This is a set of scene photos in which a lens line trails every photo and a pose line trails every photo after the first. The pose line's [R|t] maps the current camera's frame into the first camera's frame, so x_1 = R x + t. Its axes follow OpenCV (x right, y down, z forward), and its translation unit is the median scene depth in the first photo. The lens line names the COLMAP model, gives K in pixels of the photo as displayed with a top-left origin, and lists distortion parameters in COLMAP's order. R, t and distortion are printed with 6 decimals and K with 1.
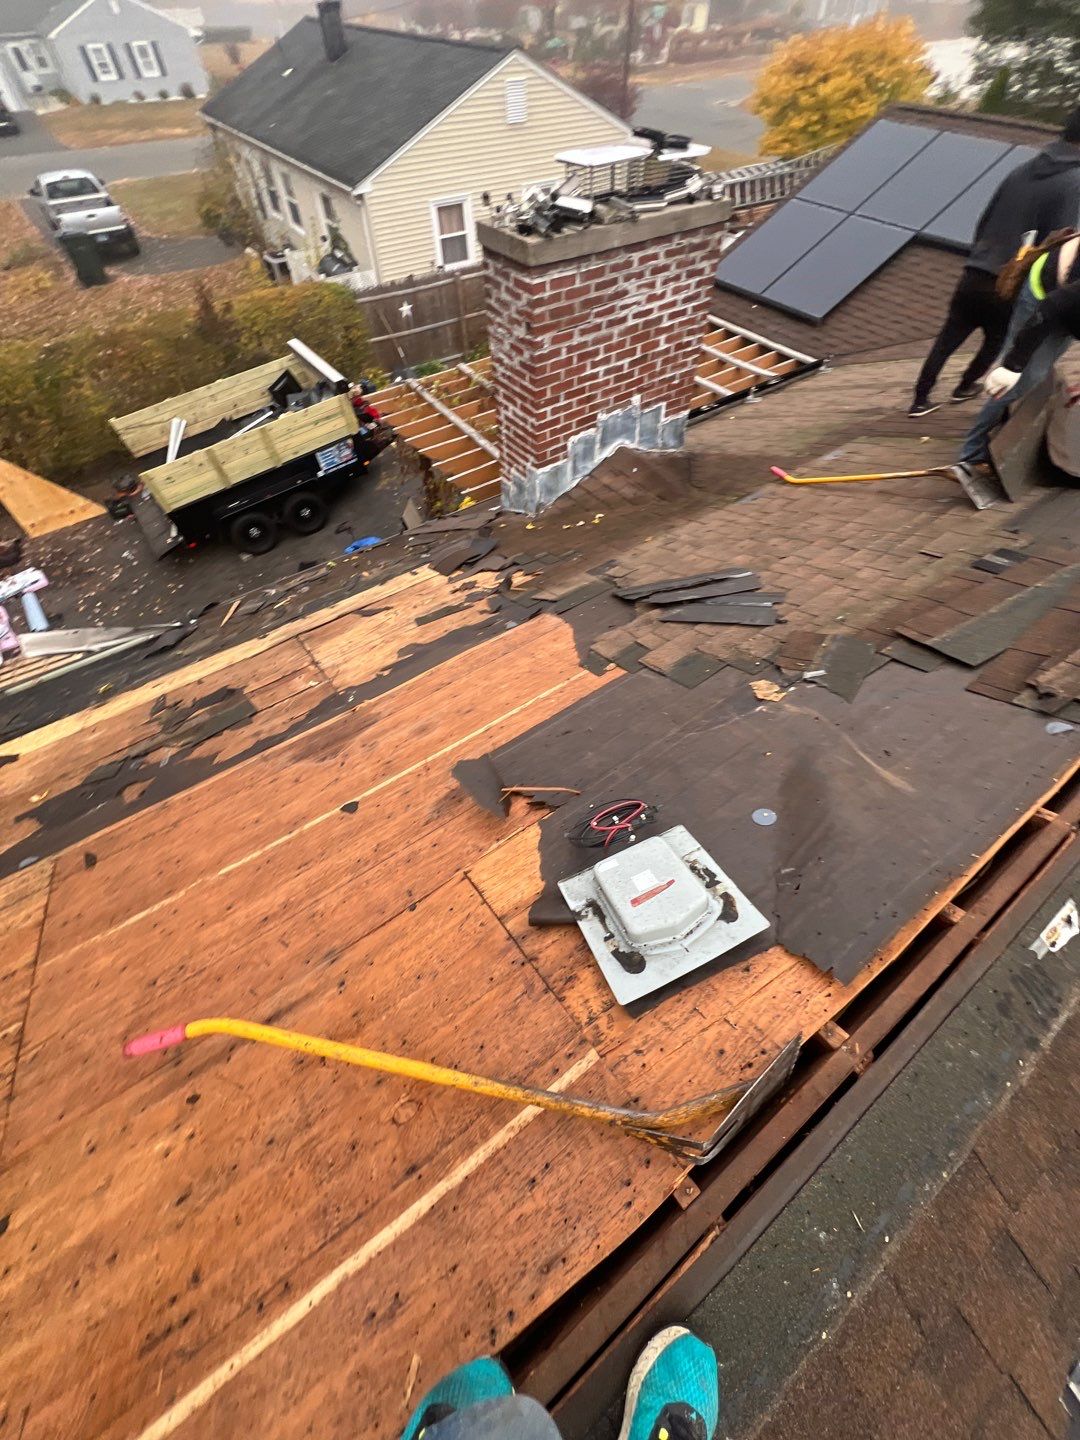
lens RADIAL K [[570.2, 0, 546.8], [0, 570.2, 719.4], [0, 0, 1]] dist [-0.000136, -0.000148]
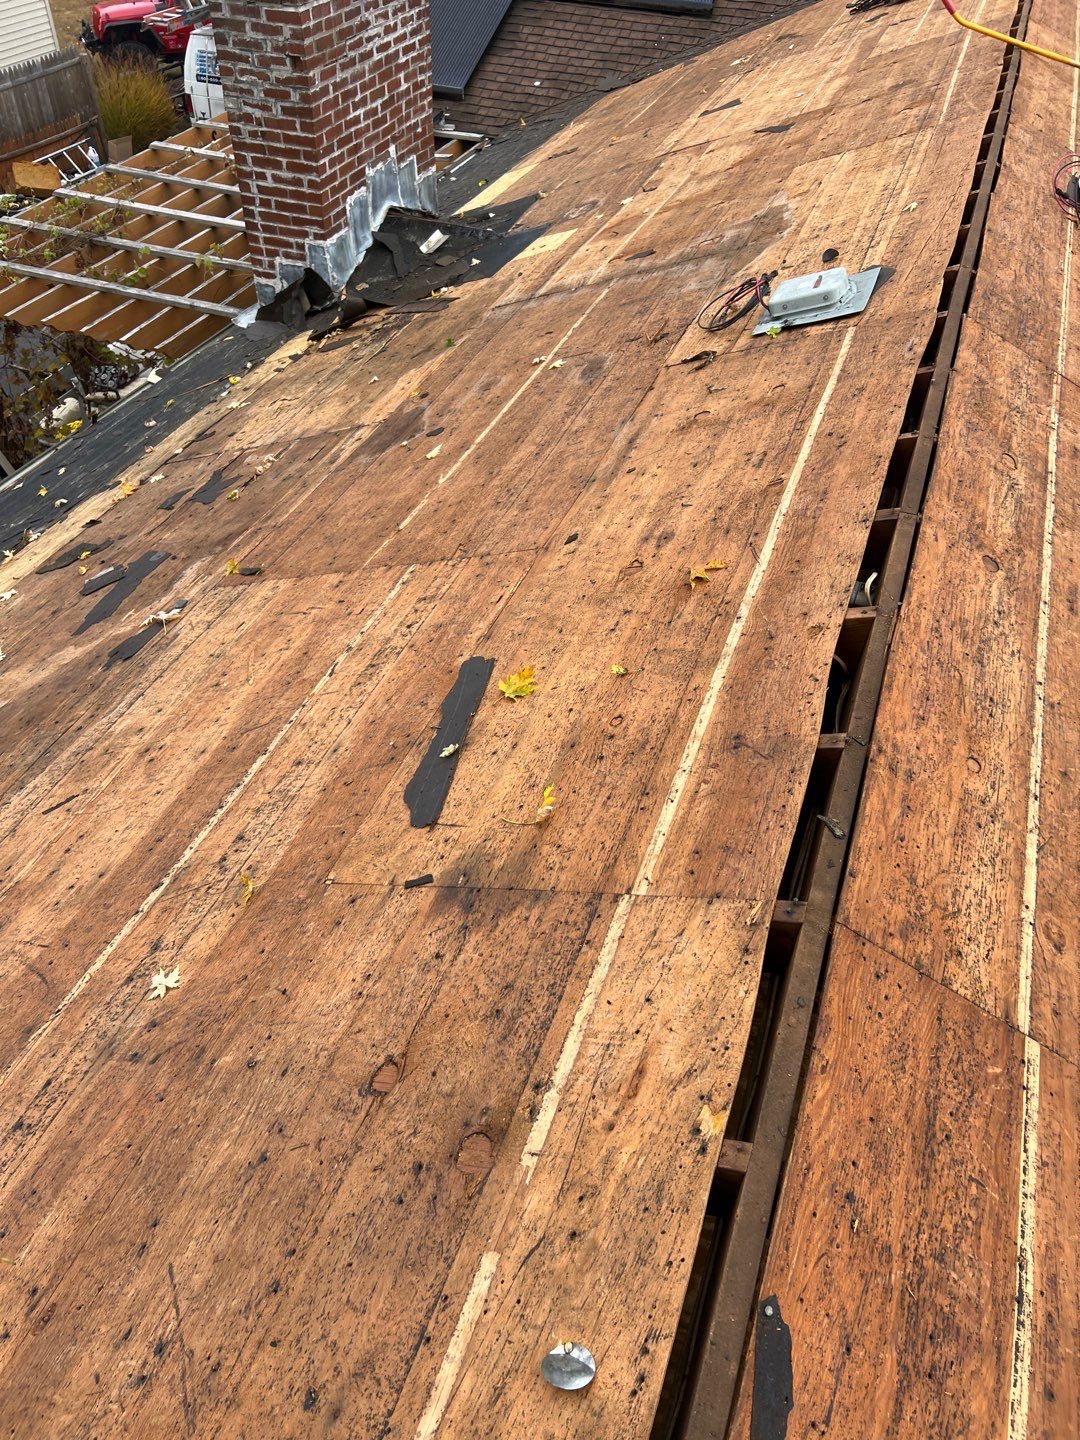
lens RADIAL K [[1096.2, 0, 547.6], [0, 1096.2, 726.9], [0, 0, 1]] dist [0.039962, -0.043858]
pose [[0.828299, -0.363943, 0.425988, -0.692948], [0.432567, 0.898612, -0.073362, 0.435208], [-0.356098, 0.245035, 0.901749, -0.343422]]
